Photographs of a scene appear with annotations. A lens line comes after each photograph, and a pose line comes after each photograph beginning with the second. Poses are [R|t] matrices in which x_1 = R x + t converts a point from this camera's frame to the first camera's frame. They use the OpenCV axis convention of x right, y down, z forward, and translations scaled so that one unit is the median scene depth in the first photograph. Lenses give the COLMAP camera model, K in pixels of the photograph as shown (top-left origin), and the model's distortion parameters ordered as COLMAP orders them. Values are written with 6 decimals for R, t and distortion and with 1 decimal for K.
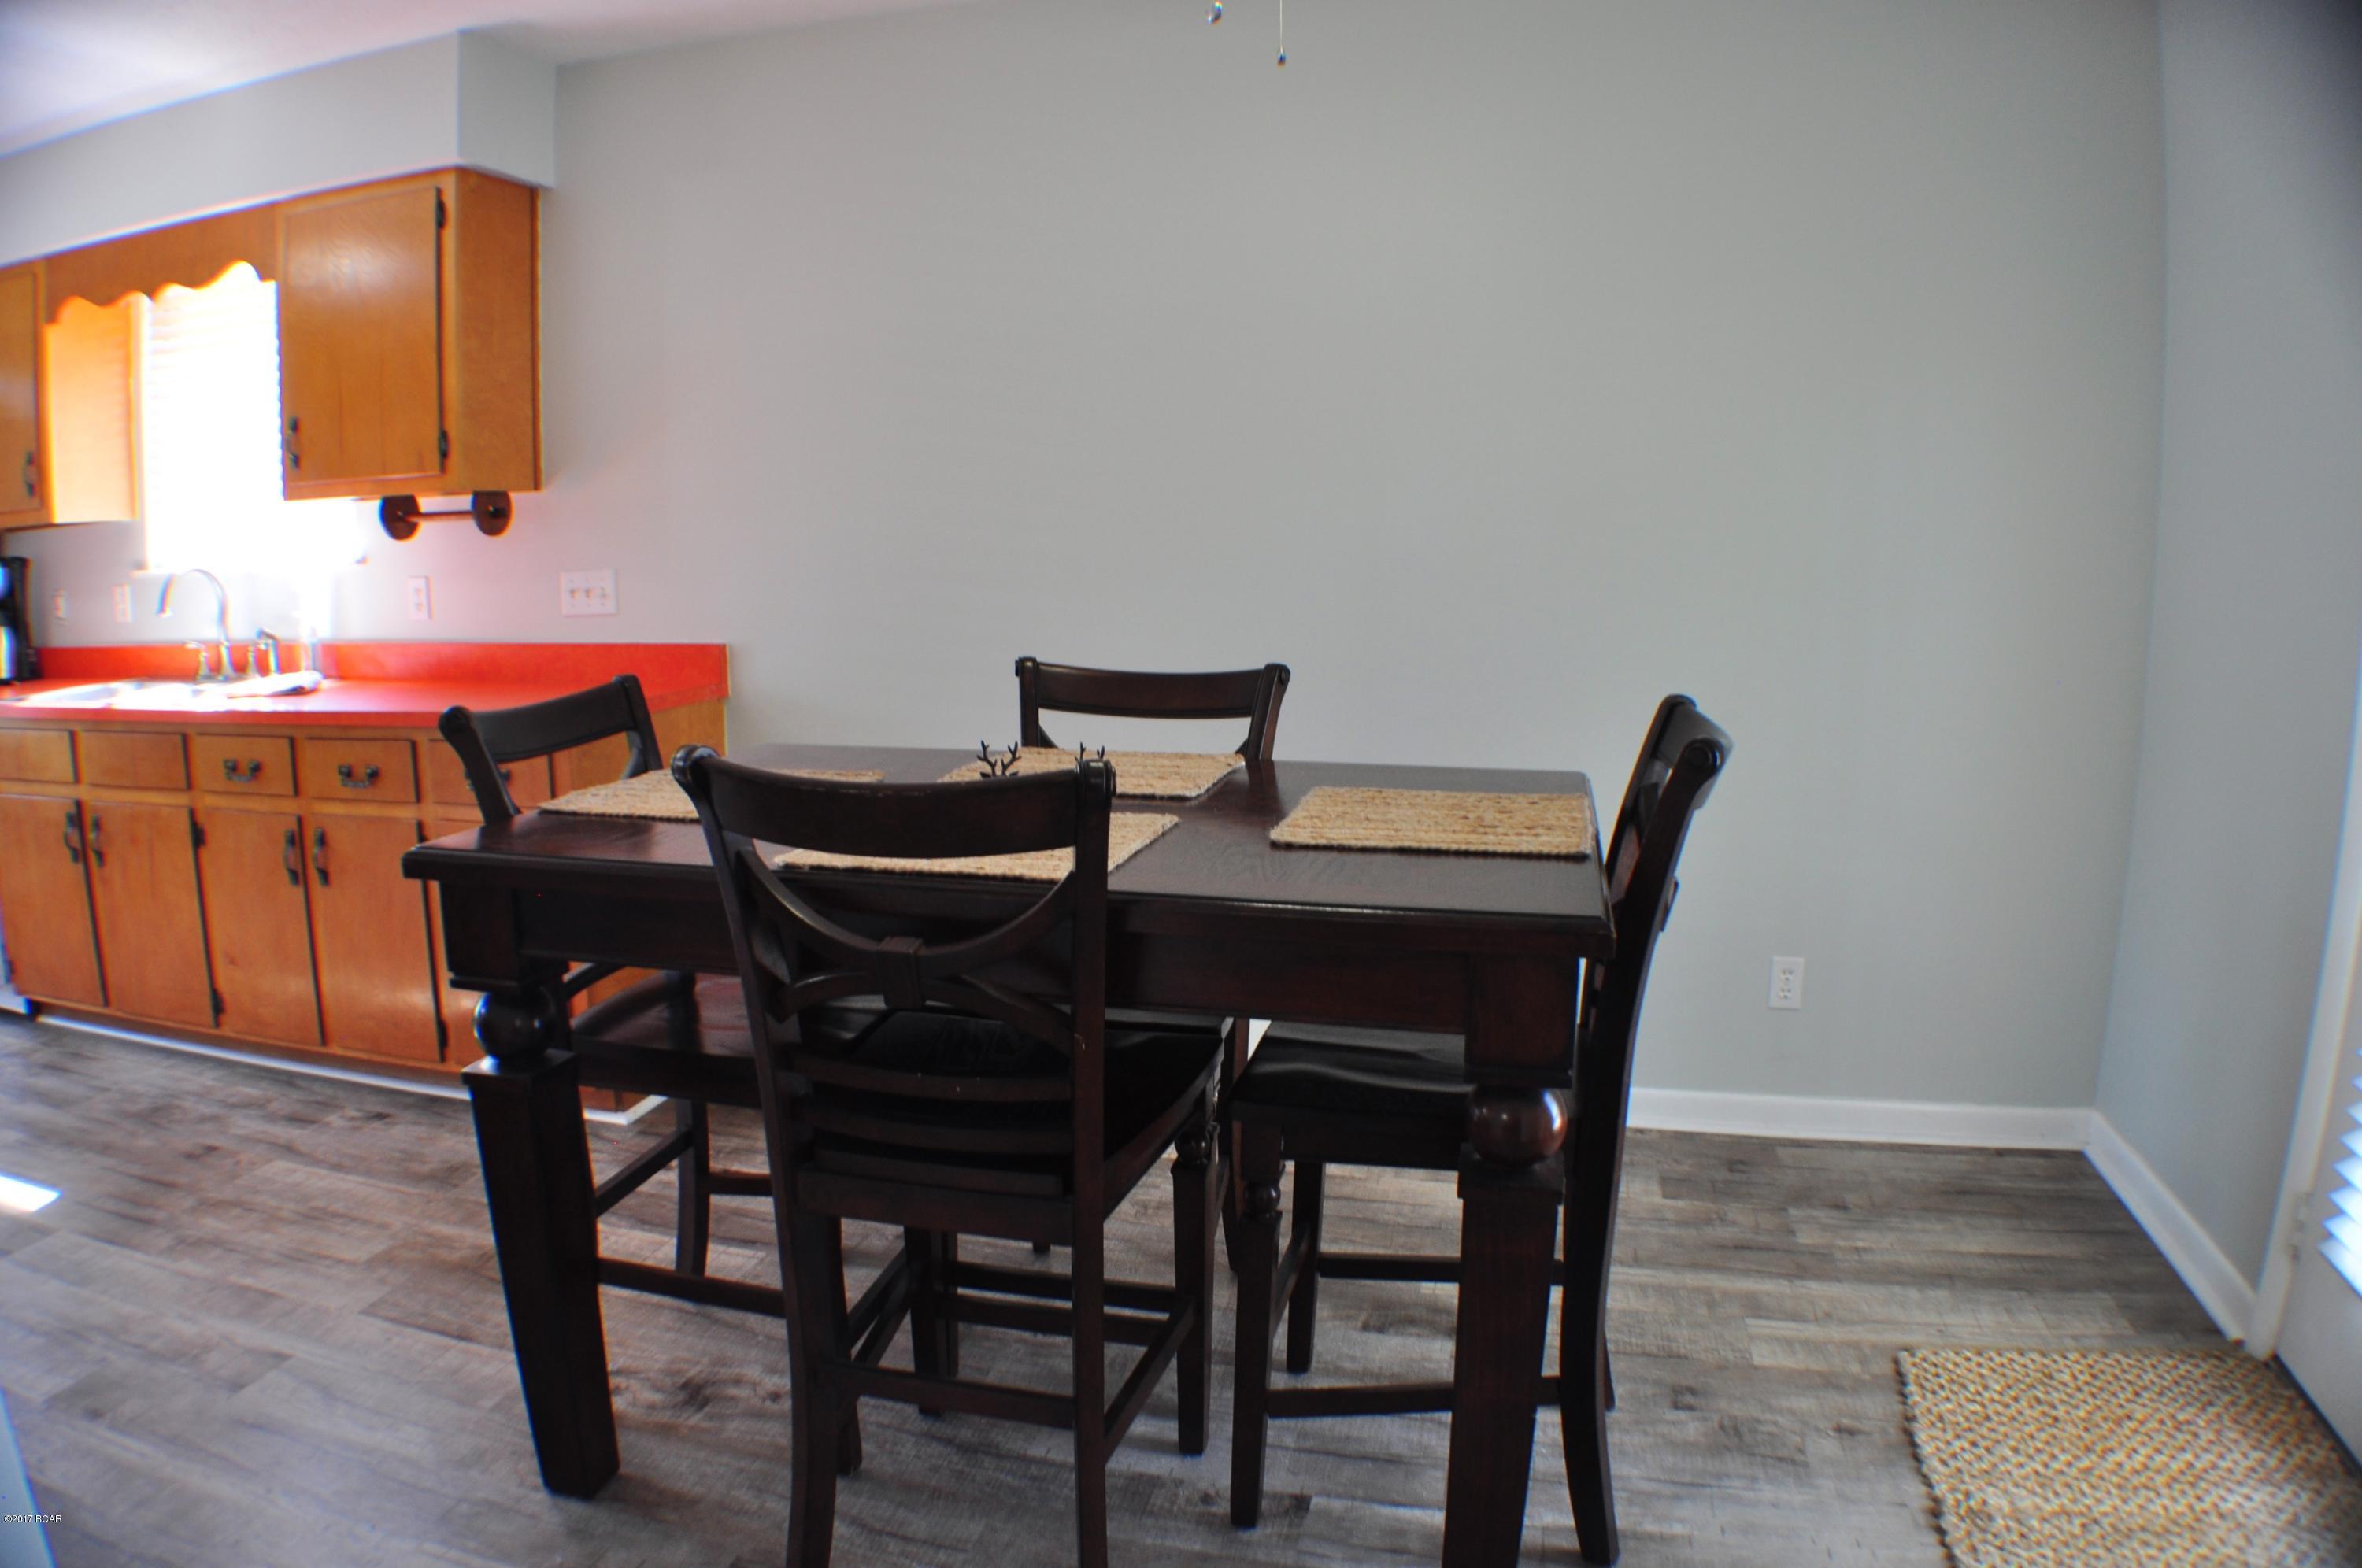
lens RADIAL K [[1524.2, 0, 1191.8], [0, 1524.2, 815.5], [0, 0, 1]] dist [-0.210310, 0.047591]
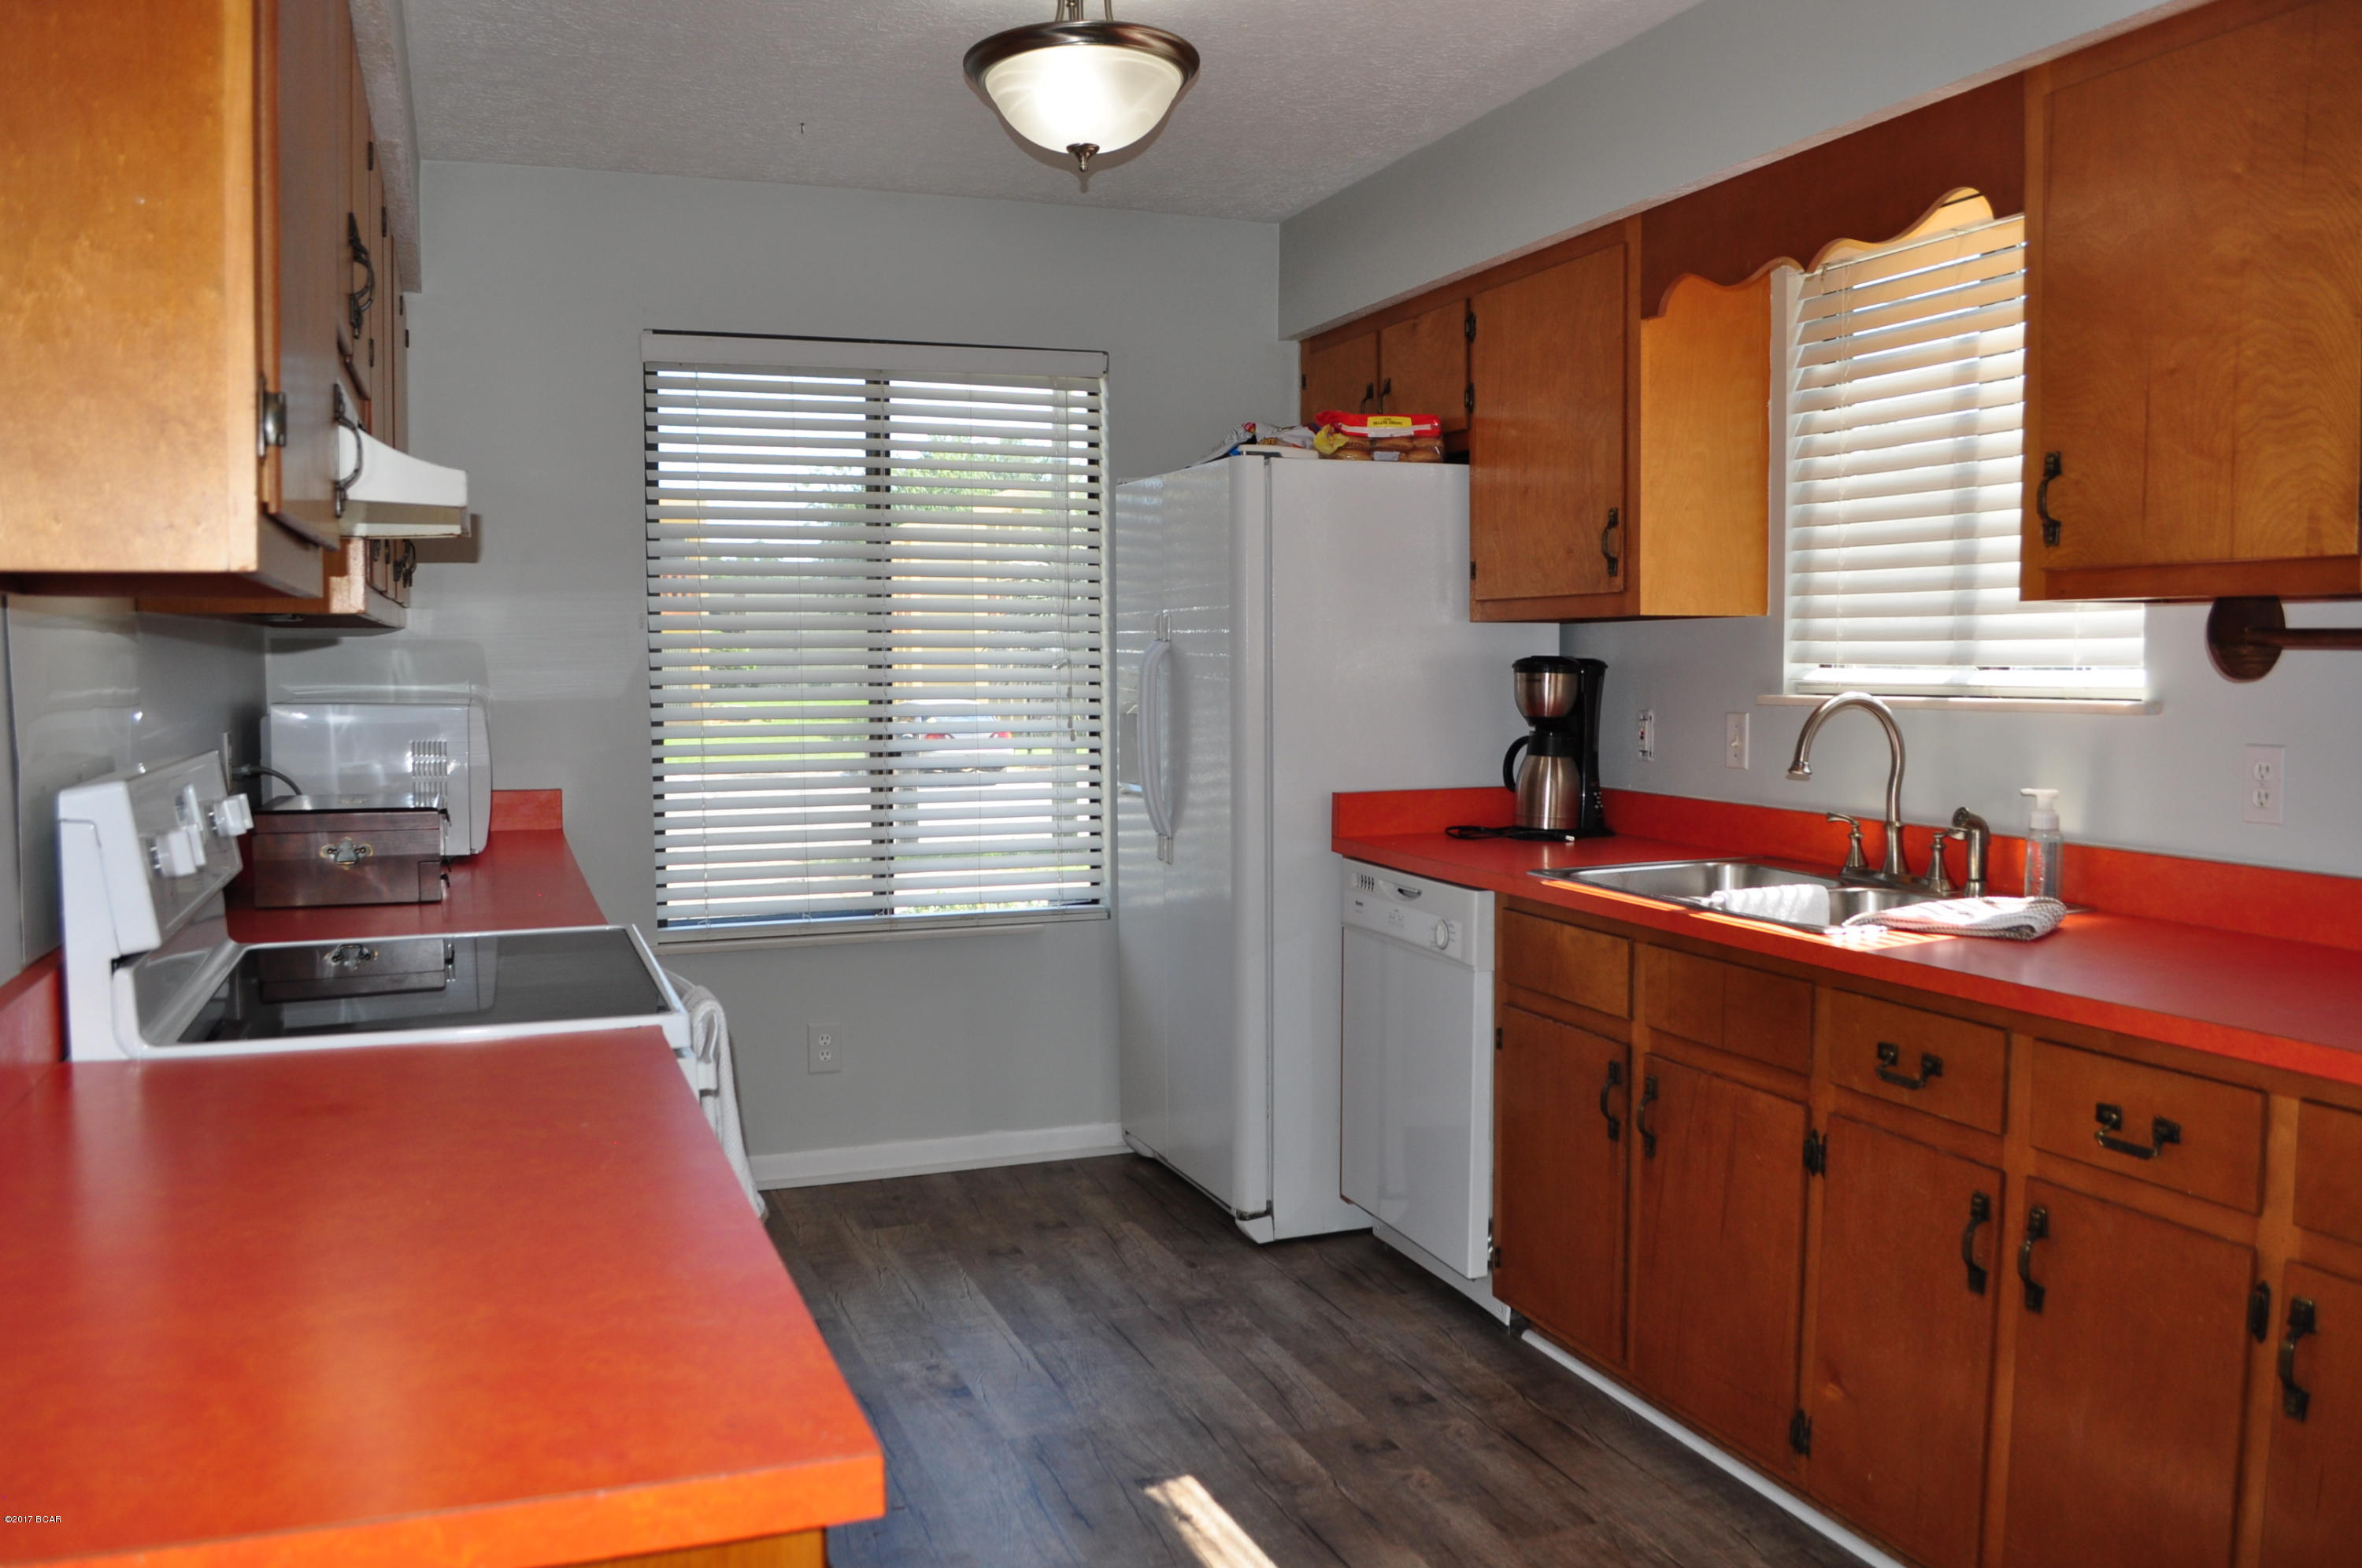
lens RADIAL K [[1871.6, 0, 1181.5], [0, 1871.6, 801.8], [0, 0, 1]] dist [-0.083423, 0.008641]
pose [[0.569409, 0.063014, -0.819635, -0.223166], [-0.145749, 0.989000, -0.025219, -0.073791], [0.809030, 0.133821, 0.572330, 0.290732]]
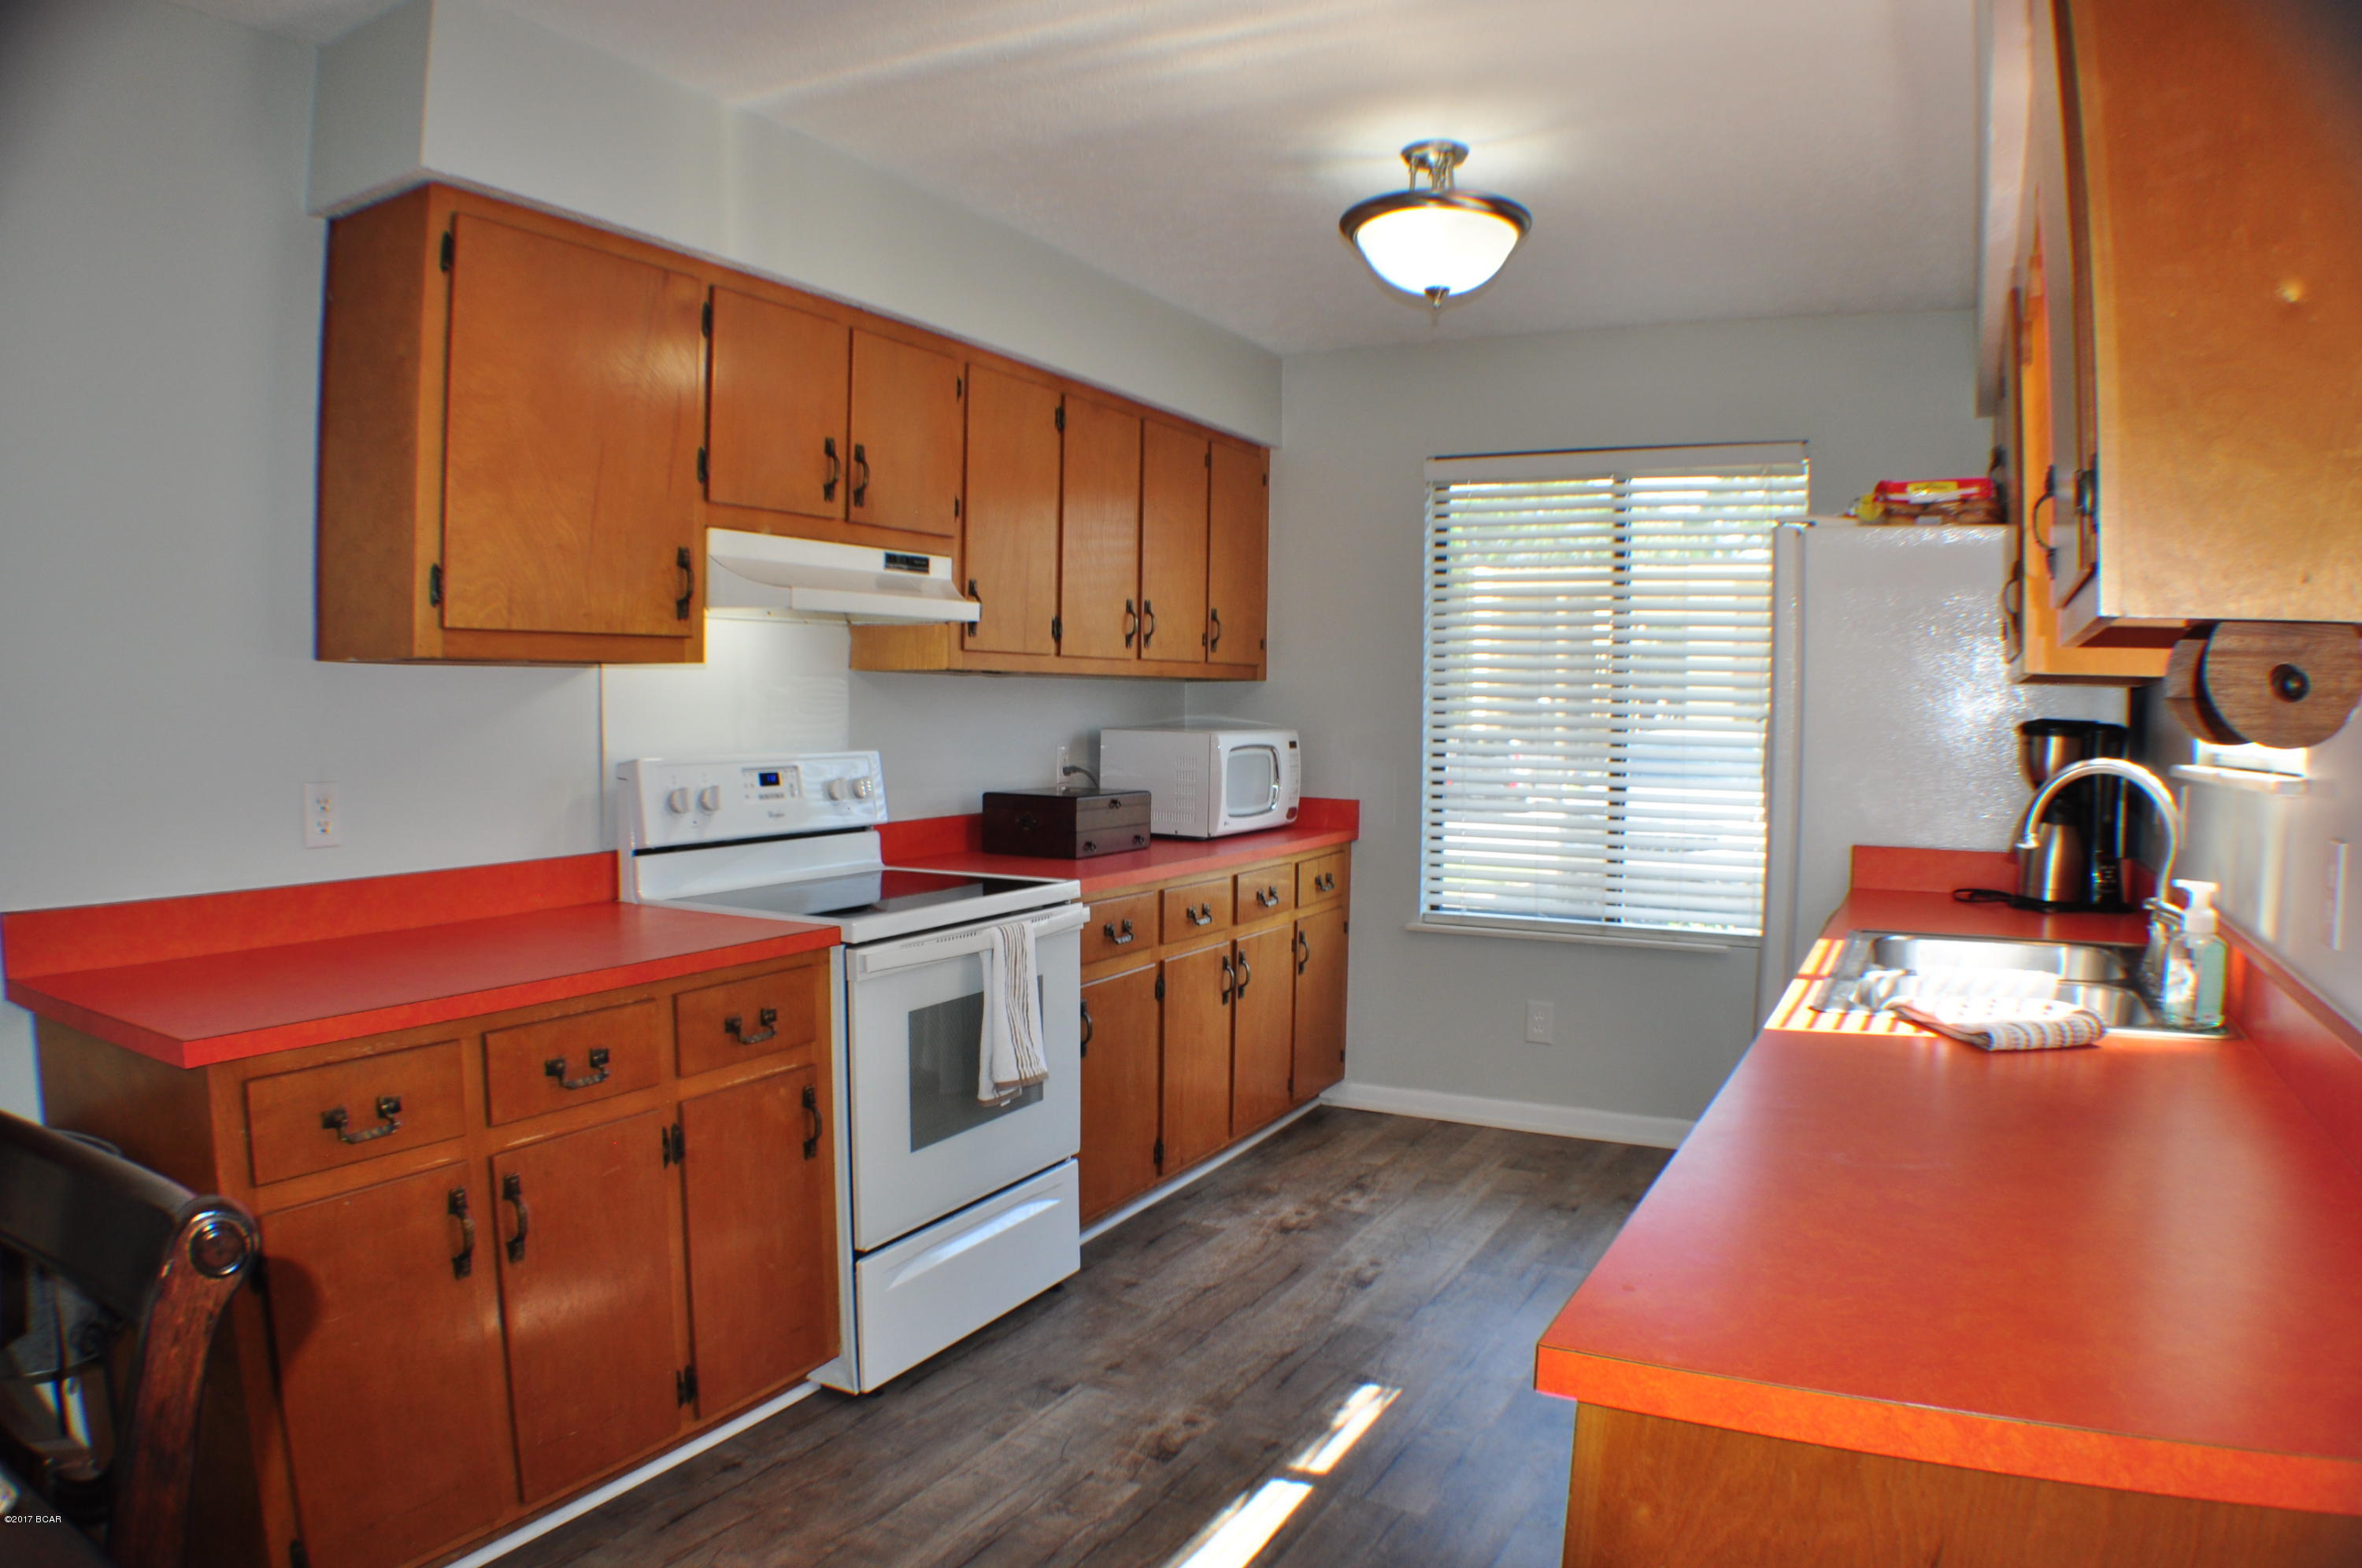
lens RADIAL K [[1524.2, 0, 1191.8], [0, 1524.2, 815.5], [0, 0, 1]] dist [-0.210310, 0.047591]
pose [[-0.241624, 0.068632, -0.967940, -0.107532], [-0.189192, 0.975021, 0.116362, -0.169523], [0.951748, 0.211243, -0.222604, 0.829197]]
